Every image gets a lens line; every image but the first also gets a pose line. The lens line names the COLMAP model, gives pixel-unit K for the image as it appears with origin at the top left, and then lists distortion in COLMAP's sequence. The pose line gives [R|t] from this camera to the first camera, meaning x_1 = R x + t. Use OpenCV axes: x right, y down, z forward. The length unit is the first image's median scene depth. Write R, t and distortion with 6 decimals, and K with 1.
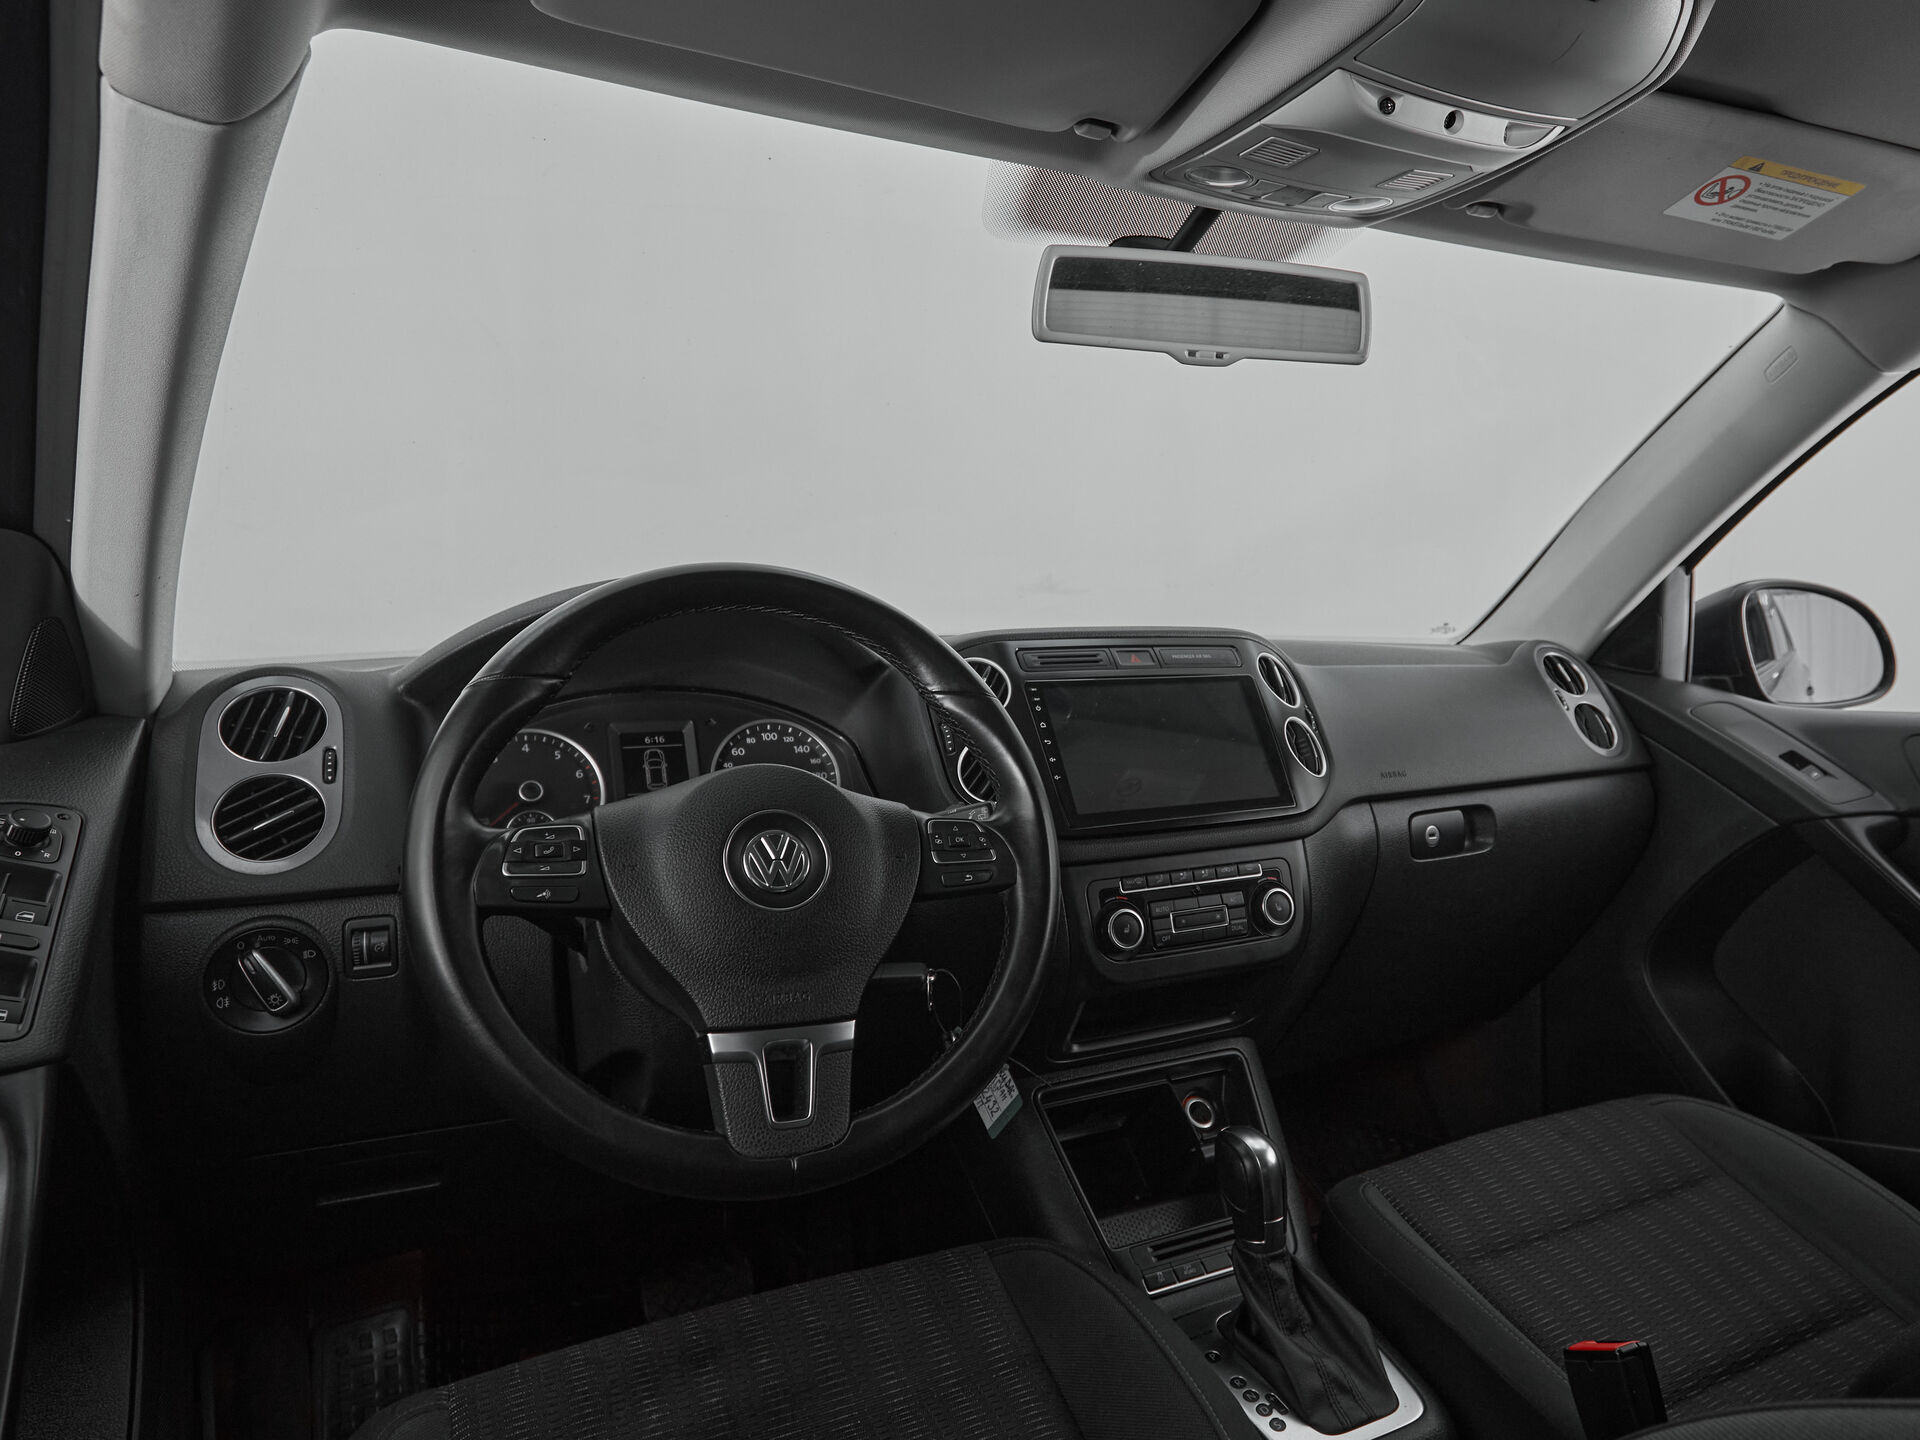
lens RADIAL K [[1248.5, 0, 1079.3], [0, 1248.5, 707.9], [0, 0, 1]] dist [-0.001279, 0.001237]
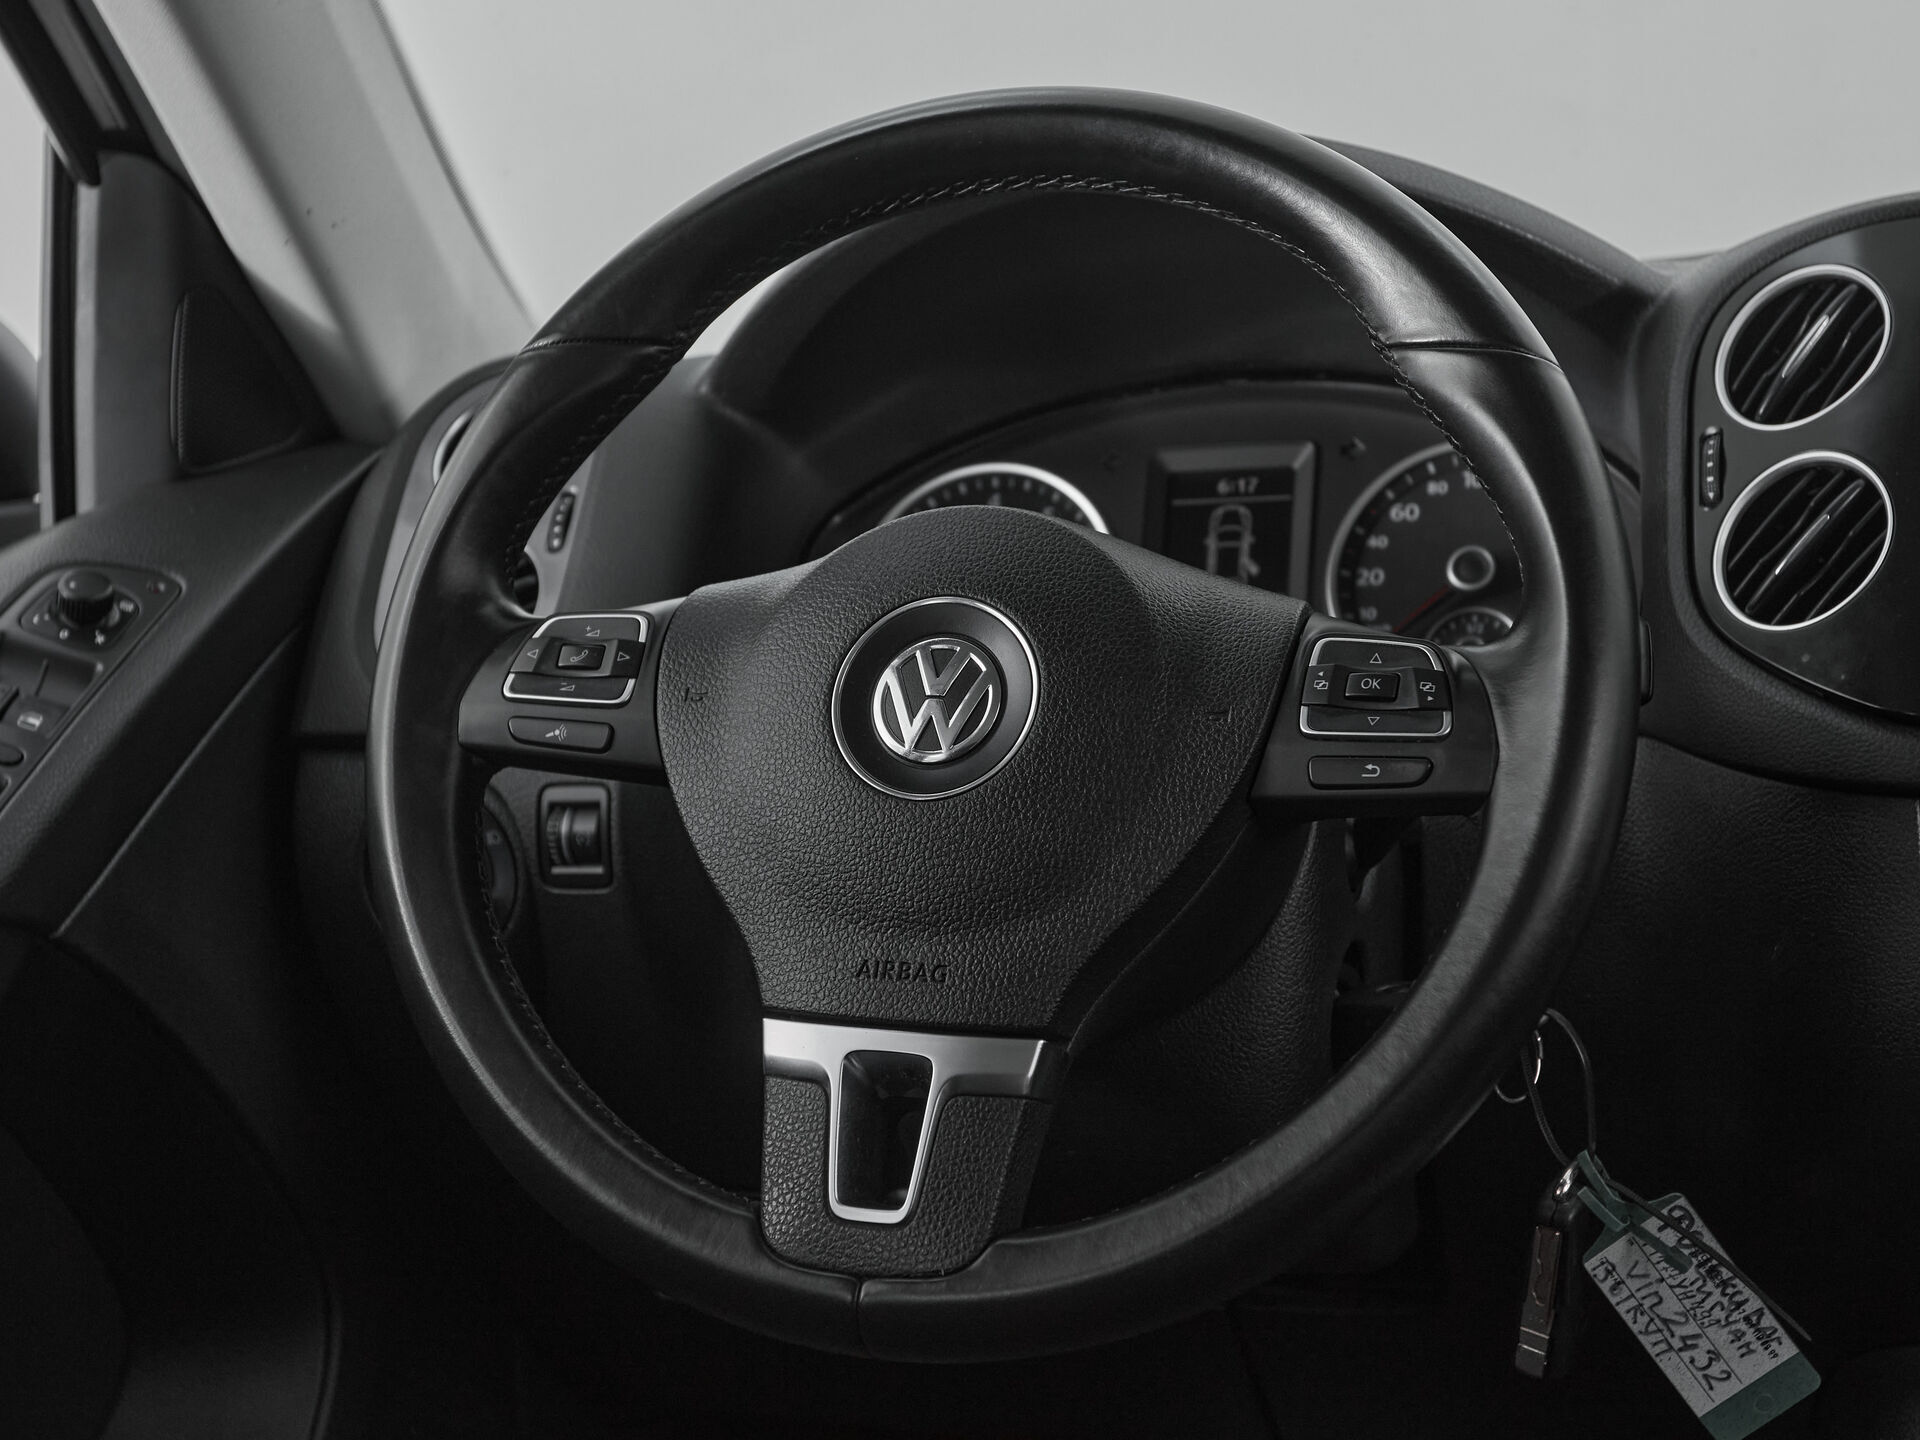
lens RADIAL K [[3102.0, 0, 956.1], [0, 3102.0, 756.8], [0, 0, 1]] dist [0.024040, 0.077852]
pose [[0.680149, 0.051363, -0.731272, 0.473836], [0.009895, 0.996808, 0.079217, 0.035410], [0.733007, -0.061116, 0.677470, 0.132840]]
